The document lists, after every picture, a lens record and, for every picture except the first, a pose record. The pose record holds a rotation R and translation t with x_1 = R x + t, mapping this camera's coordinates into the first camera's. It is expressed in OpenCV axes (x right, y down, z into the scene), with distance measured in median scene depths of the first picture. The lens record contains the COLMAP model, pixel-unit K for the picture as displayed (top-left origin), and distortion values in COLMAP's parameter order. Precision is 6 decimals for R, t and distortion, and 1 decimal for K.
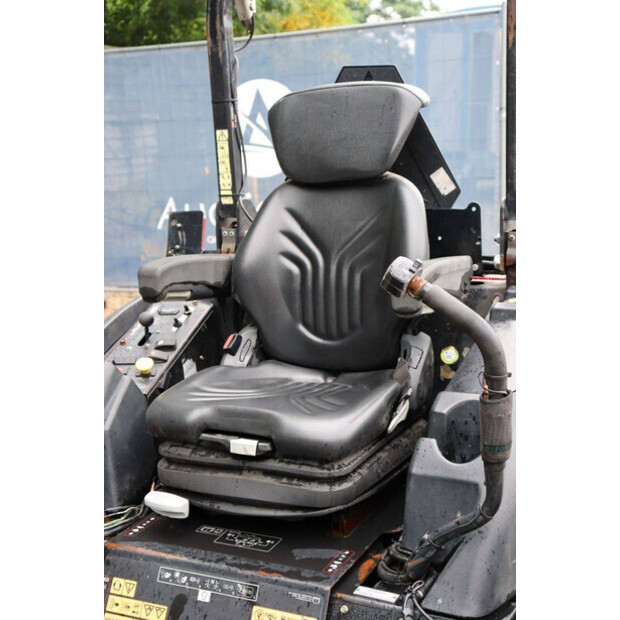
lens RADIAL K [[977.6, 0, 305.7], [0, 977.6, 311.1], [0, 0, 1]] dist [0.134921, 0.000000]
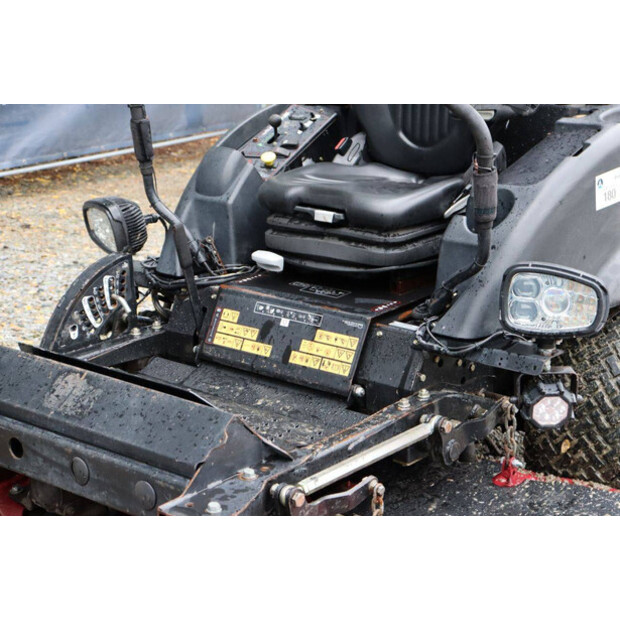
lens RADIAL K [[1343.9, 0, 319.4], [0, 1343.9, 310.4], [0, 0, 1]] dist [0.371005, 0.000000]
pose [[0.973206, 0.089062, -0.211987, 0.313714], [-0.069592, 0.992788, 0.097611, 0.088957], [0.219152, -0.080243, 0.972385, -0.721384]]
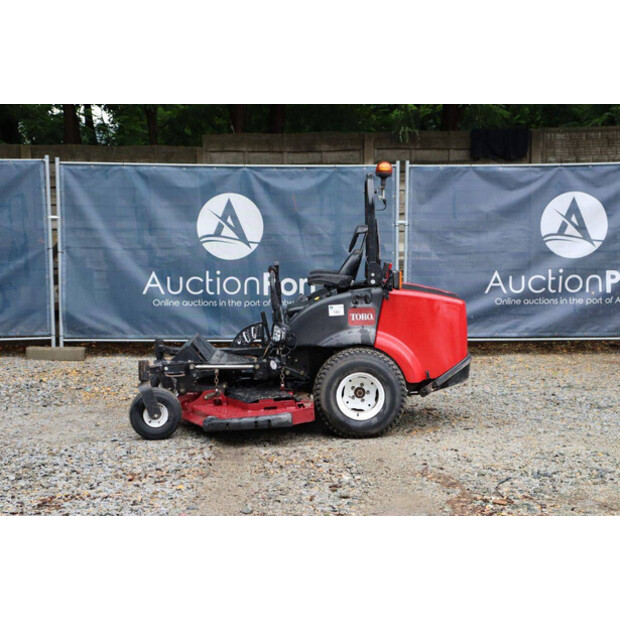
lens RADIAL K [[1460.6, 0, 326.3], [0, 1460.6, 294.3], [0, 0, 1]] dist [0.435013, 0.000000]
pose [[0.455799, 0.112978, -0.882883, 5.398318], [-0.189065, 0.981565, 0.027998, -0.137773], [0.869771, 0.154160, 0.468757, -1.733152]]
